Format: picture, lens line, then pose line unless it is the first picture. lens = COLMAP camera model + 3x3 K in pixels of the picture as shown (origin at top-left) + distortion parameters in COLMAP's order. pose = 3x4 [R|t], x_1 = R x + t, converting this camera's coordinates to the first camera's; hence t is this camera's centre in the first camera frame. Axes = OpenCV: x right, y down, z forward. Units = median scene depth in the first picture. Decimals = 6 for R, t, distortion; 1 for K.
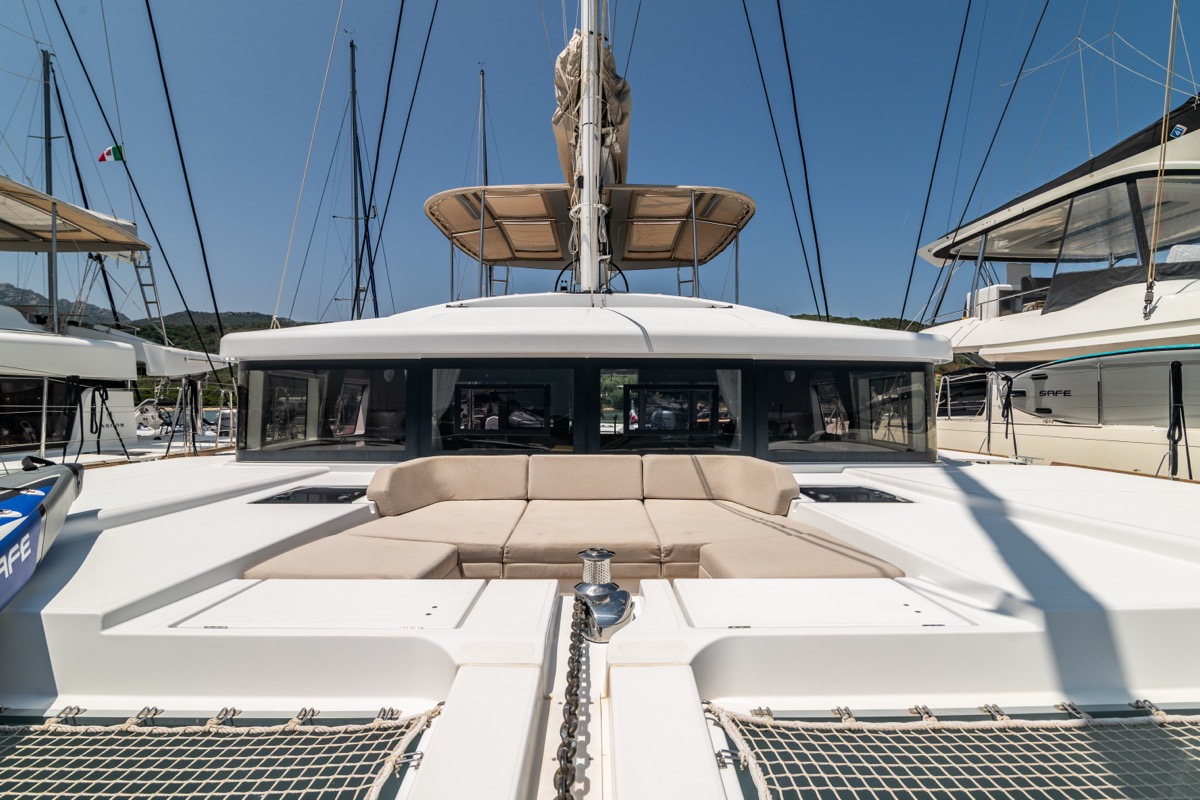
lens RADIAL K [[544.7, 0, 600.0], [0, 544.7, 400.0], [0, 0, 1]] dist [-0.023248, 0.000285]
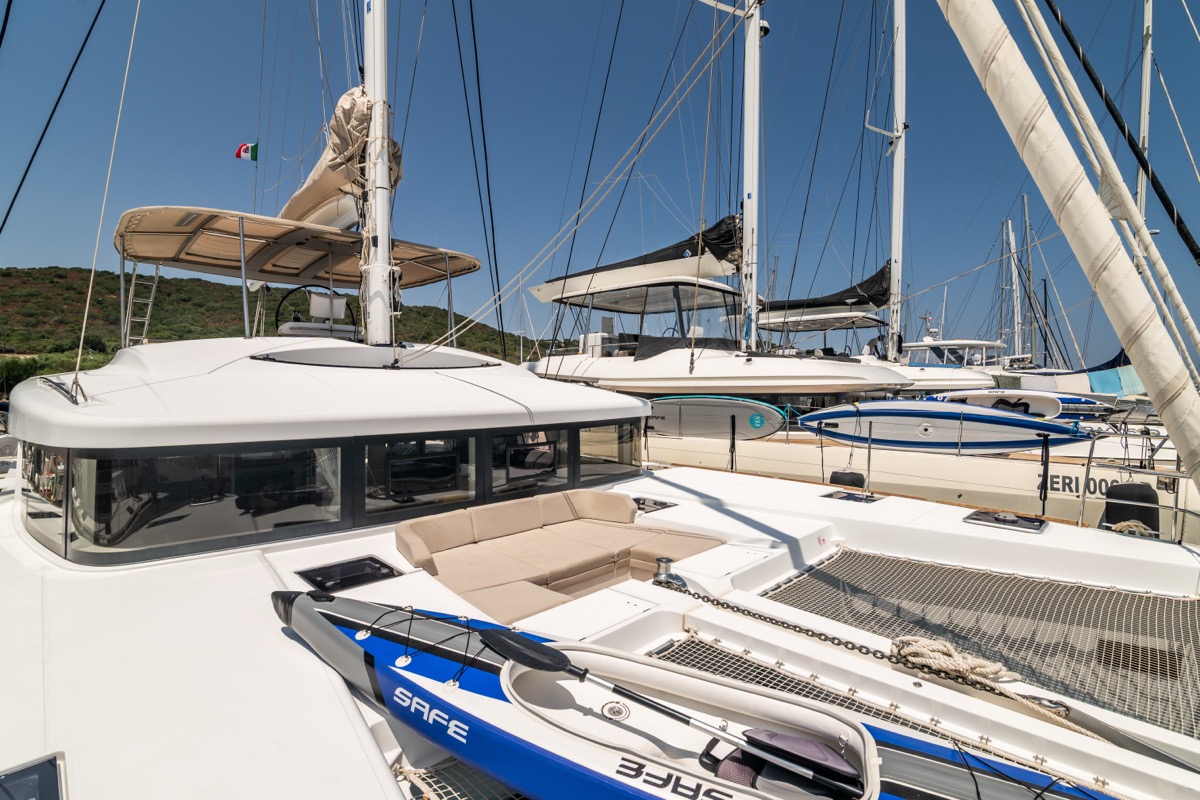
lens RADIAL K [[557.4, 0, 600.0], [0, 557.4, 400.0], [0, 0, 1]] dist [-0.016878, 0.000455]
pose [[0.708082, -0.019032, 0.705874, -0.530546], [-0.003948, 0.999514, 0.030909, -0.127435], [-0.706119, -0.024673, 0.707663, -0.111369]]
